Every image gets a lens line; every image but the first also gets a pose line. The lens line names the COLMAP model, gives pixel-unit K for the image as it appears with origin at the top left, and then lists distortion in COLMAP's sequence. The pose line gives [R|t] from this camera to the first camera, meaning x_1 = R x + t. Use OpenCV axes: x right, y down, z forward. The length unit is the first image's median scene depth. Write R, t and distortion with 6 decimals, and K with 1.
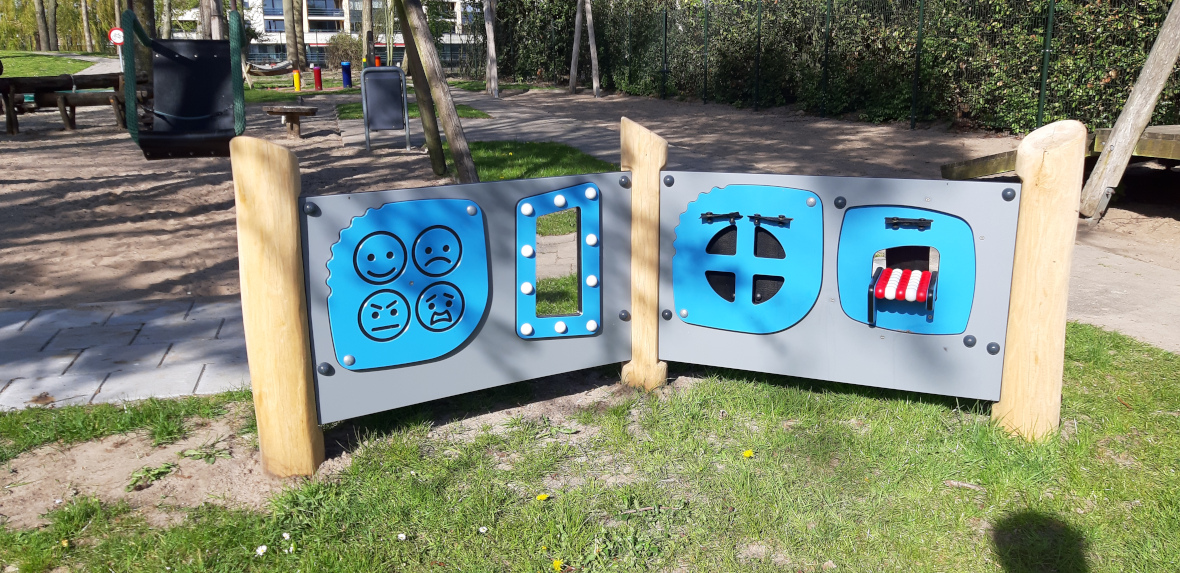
lens RADIAL K [[929.6, 0, 590.0], [0, 929.6, 286.5], [0, 0, 1]] dist [0.083945, -0.158143]
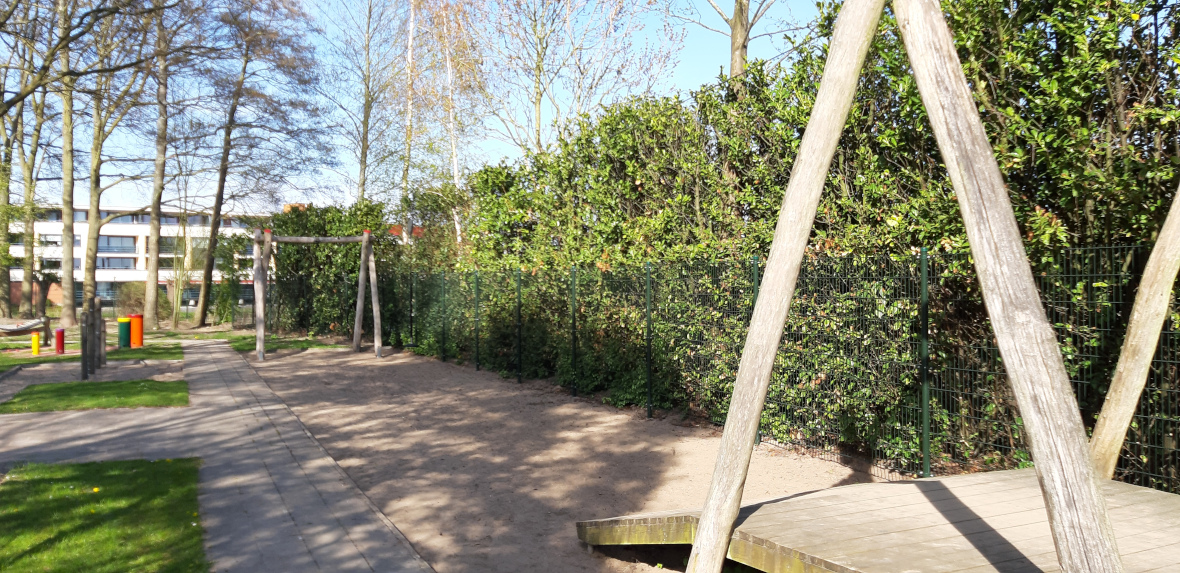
lens RADIAL K [[929.6, 0, 590.0], [0, 929.6, 286.5], [0, 0, 1]] dist [0.083945, -0.158143]
pose [[0.989489, 0.004001, 0.144554, 0.138970], [0.031142, 0.970267, -0.240027, -0.068492], [-0.141216, 0.242006, 0.959943, 0.088489]]
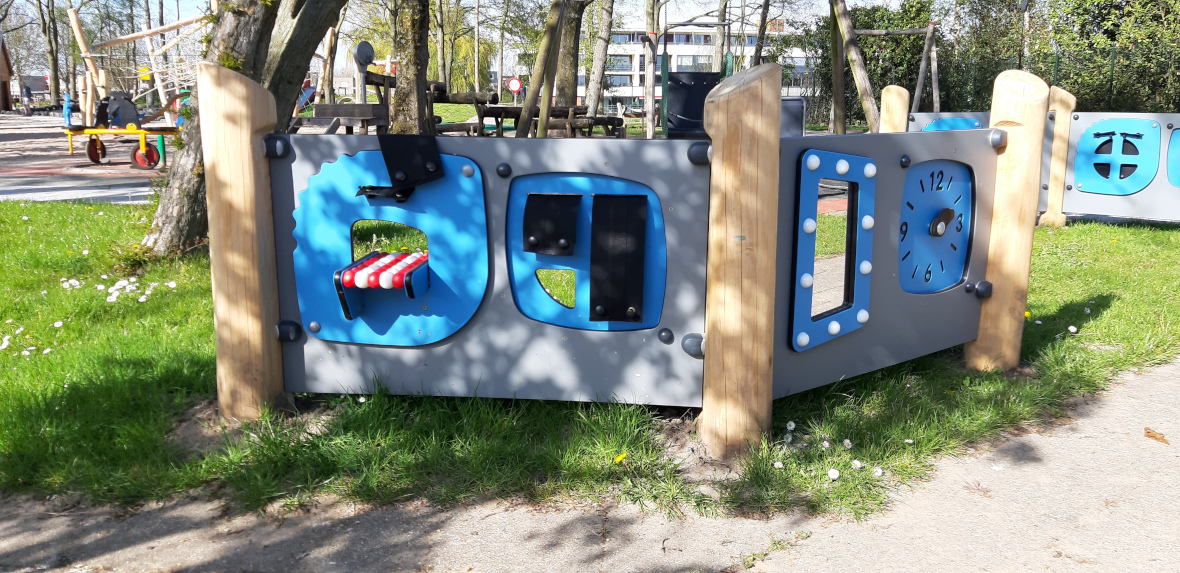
lens RADIAL K [[929.6, 0, 590.0], [0, 929.6, 286.5], [0, 0, 1]] dist [0.083945, -0.158143]
pose [[0.949223, 0.068034, -0.307160, -0.046955], [-0.084768, 0.995538, -0.041453, 0.075372], [0.302969, 0.065386, 0.950755, -0.217168]]
